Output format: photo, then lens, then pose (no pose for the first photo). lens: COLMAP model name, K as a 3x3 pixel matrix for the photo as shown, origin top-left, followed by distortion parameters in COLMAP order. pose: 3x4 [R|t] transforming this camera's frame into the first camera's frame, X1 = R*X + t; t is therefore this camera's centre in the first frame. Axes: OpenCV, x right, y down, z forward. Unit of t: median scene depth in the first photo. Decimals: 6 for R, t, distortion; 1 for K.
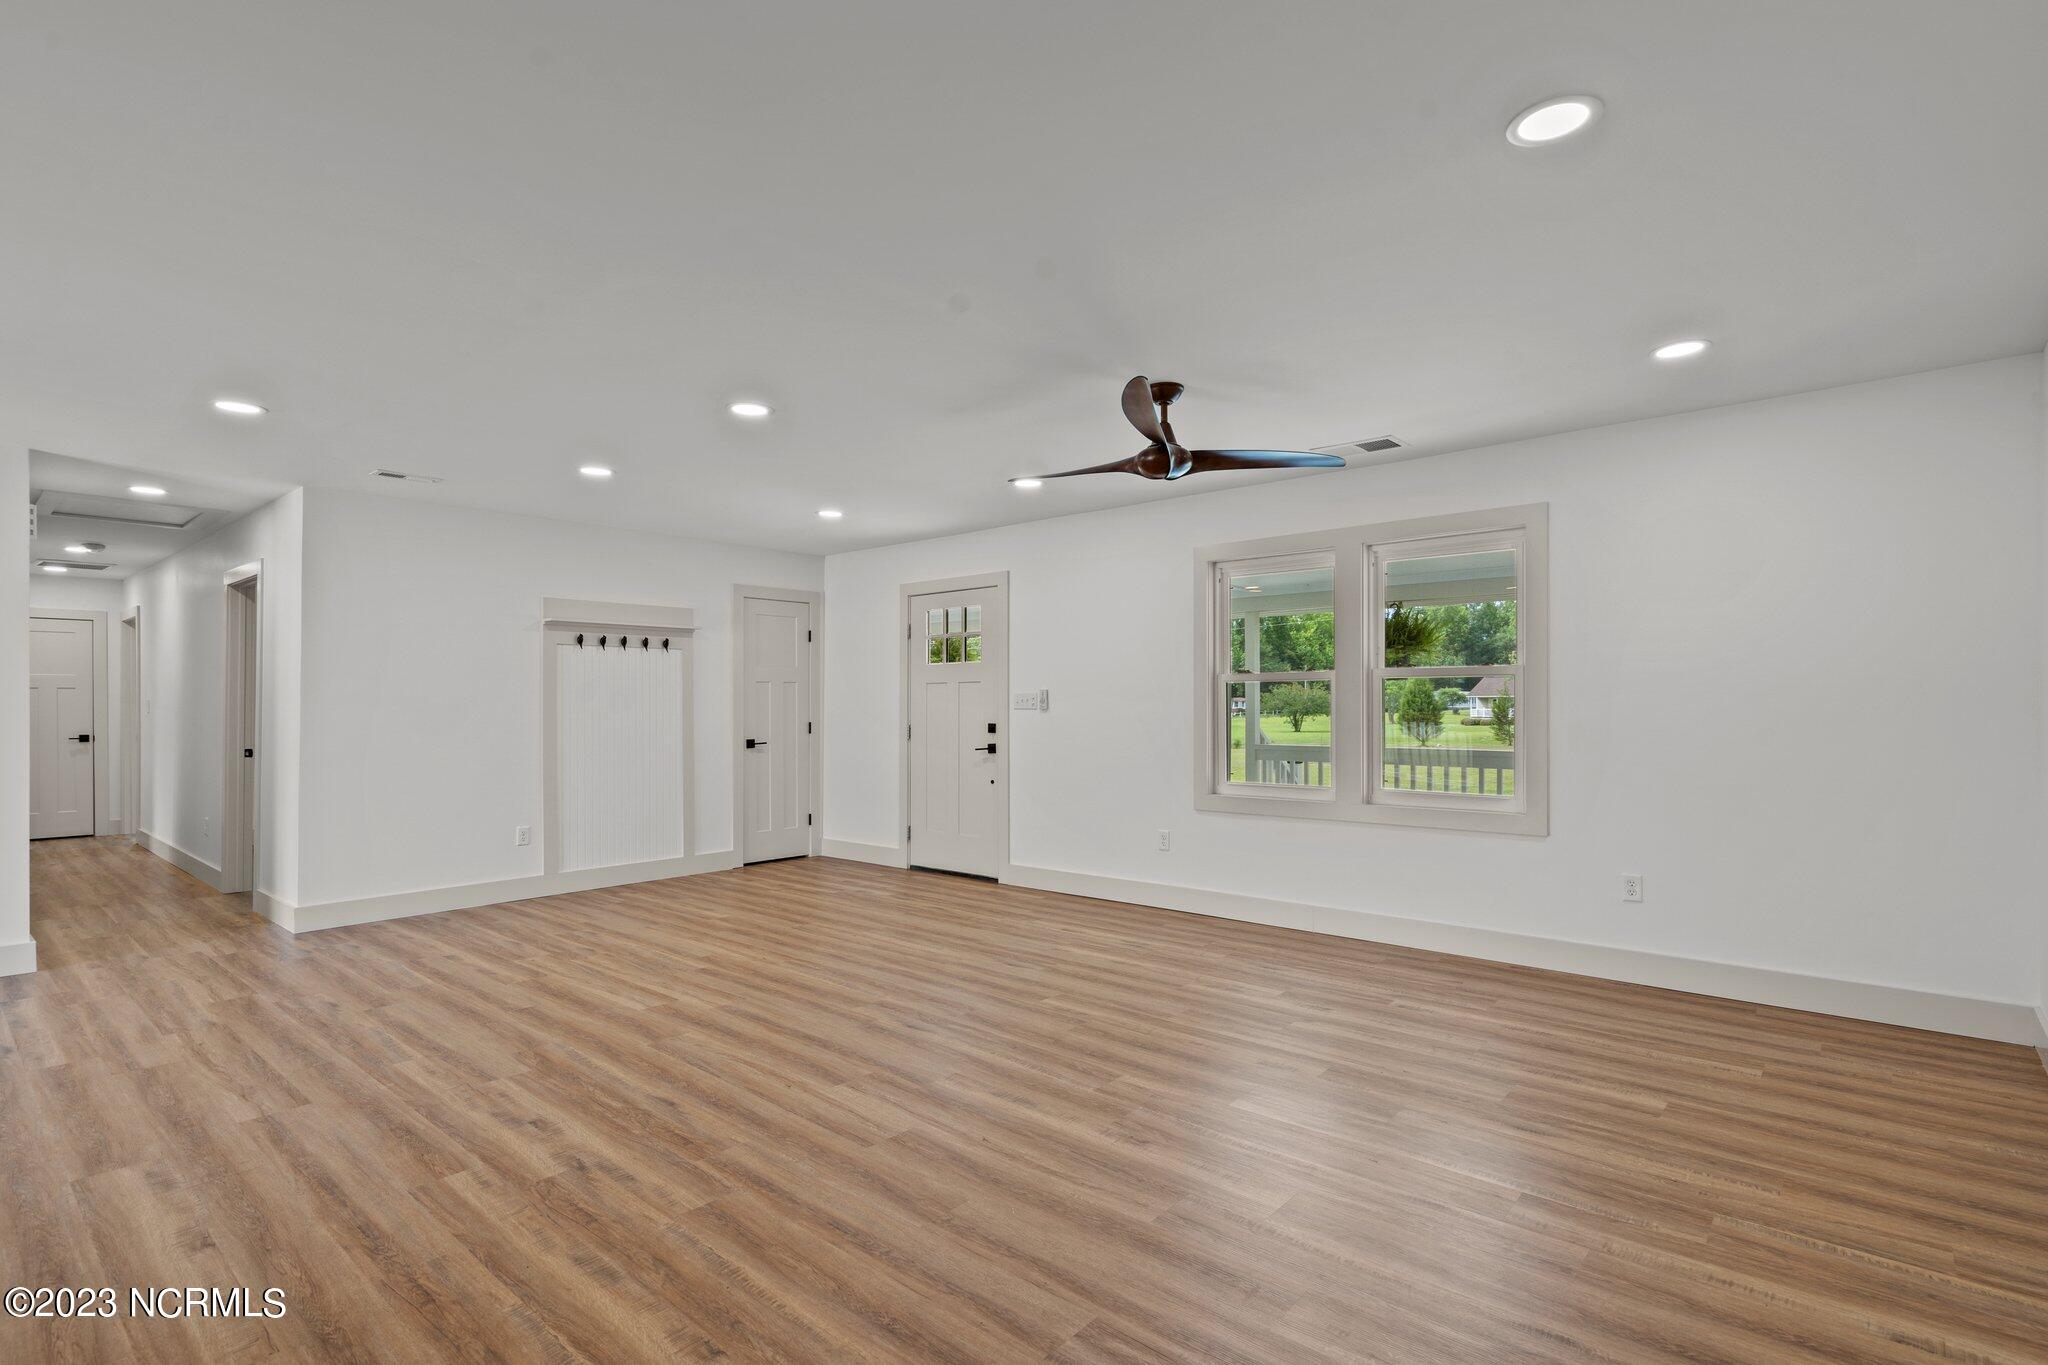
lens RADIAL K [[964.6, 0, 1027.2], [0, 964.6, 701.2], [0, 0, 1]] dist [-0.000416, 0.000151]
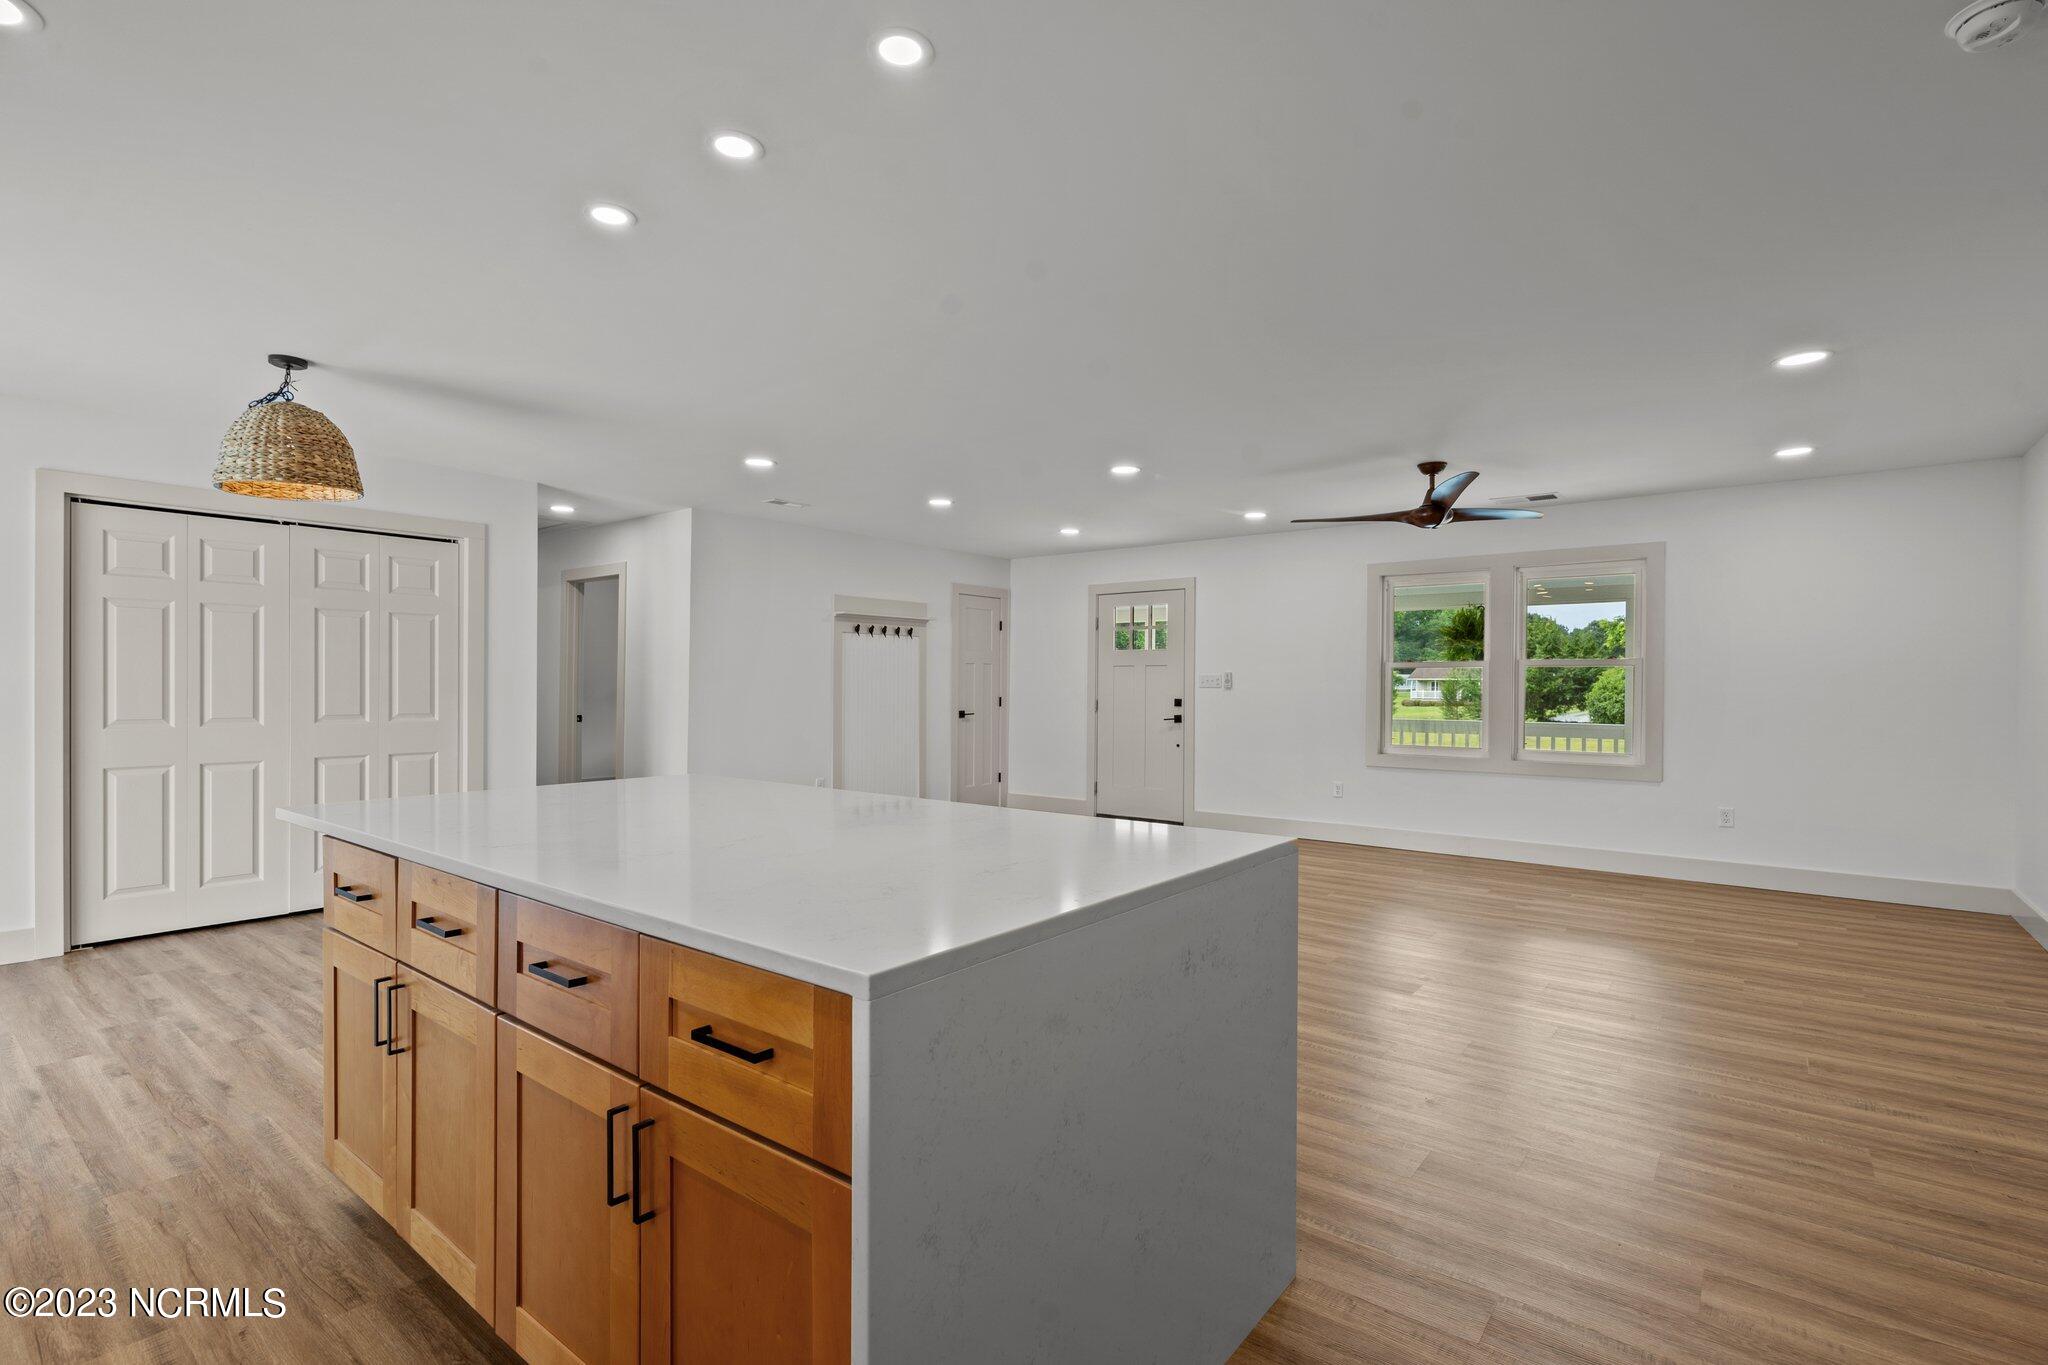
lens RADIAL K [[930.5, 0, 1023.6], [0, 930.5, 687.7], [0, 0, 1]] dist [-0.001793, -0.000350]
pose [[0.998996, 0.008162, 0.044041, -0.297303], [-0.008519, 0.999932, 0.007935, 0.000670], [-0.043973, -0.008302, 0.998998, -0.201281]]
